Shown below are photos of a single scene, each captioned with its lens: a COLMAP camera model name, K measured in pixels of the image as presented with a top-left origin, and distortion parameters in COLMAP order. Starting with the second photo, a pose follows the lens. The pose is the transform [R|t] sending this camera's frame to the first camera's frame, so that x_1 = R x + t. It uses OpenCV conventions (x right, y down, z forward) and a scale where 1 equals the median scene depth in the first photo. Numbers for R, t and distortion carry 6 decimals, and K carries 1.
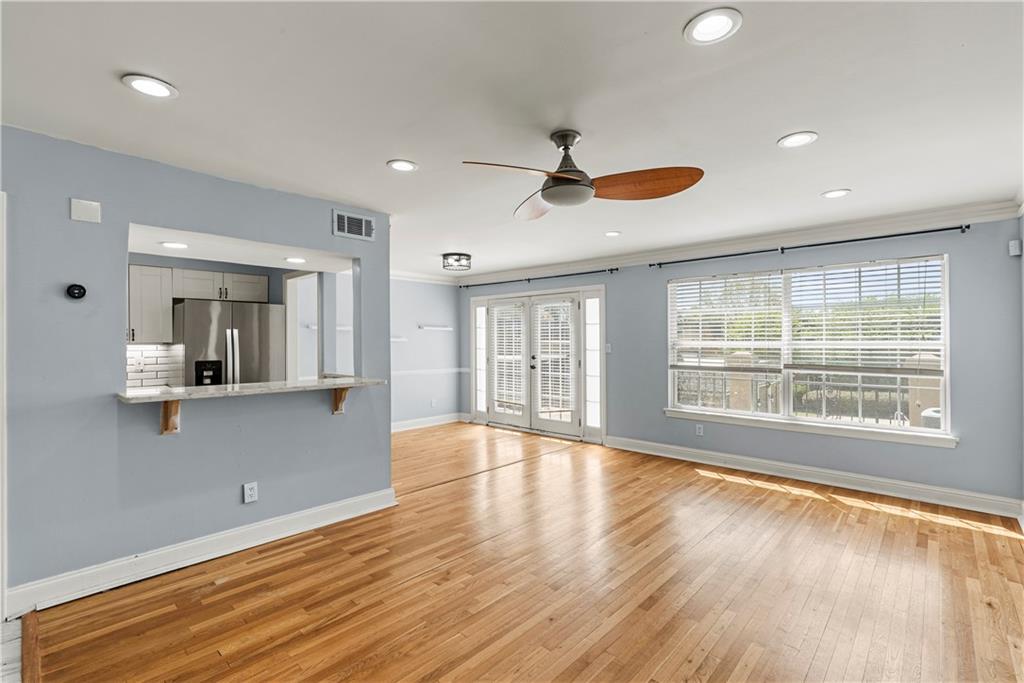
lens RADIAL K [[474.7, 0, 507.2], [0, 474.7, 336.5], [0, 0, 1]] dist [-0.009236, 0.003097]
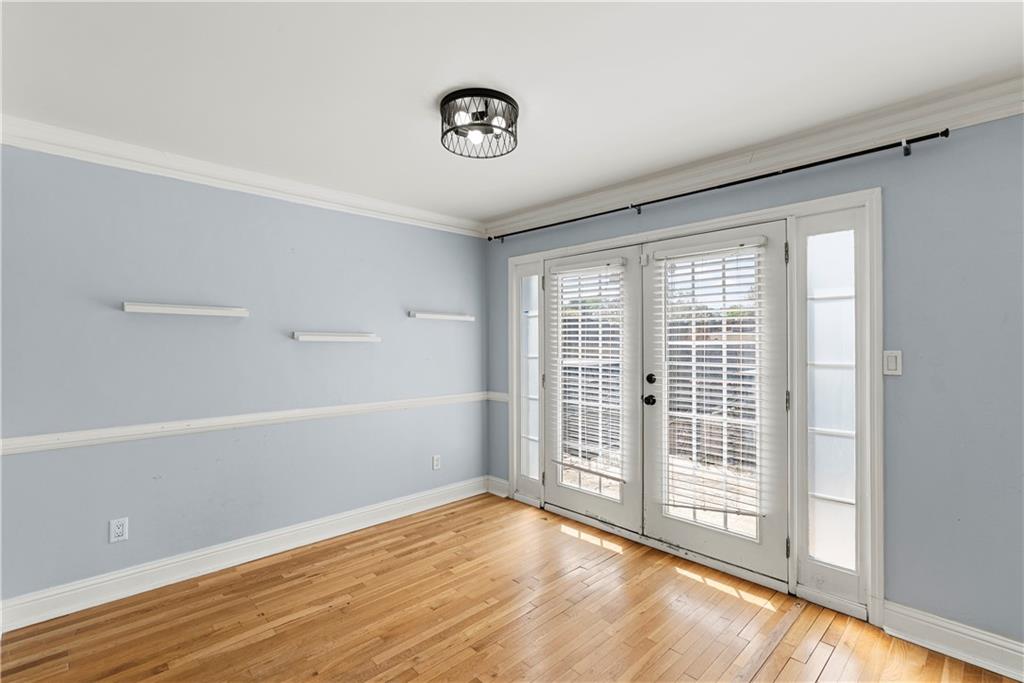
lens RADIAL K [[474.7, 0, 516.1], [0, 474.7, 342.8], [0, 0, 1]] dist [-0.009236, 0.003097]
pose [[0.998988, 0.002840, -0.044885, -0.053523], [-0.002142, 0.999876, 0.015595, 0.003876], [0.044924, -0.015483, 0.998870, 0.563627]]
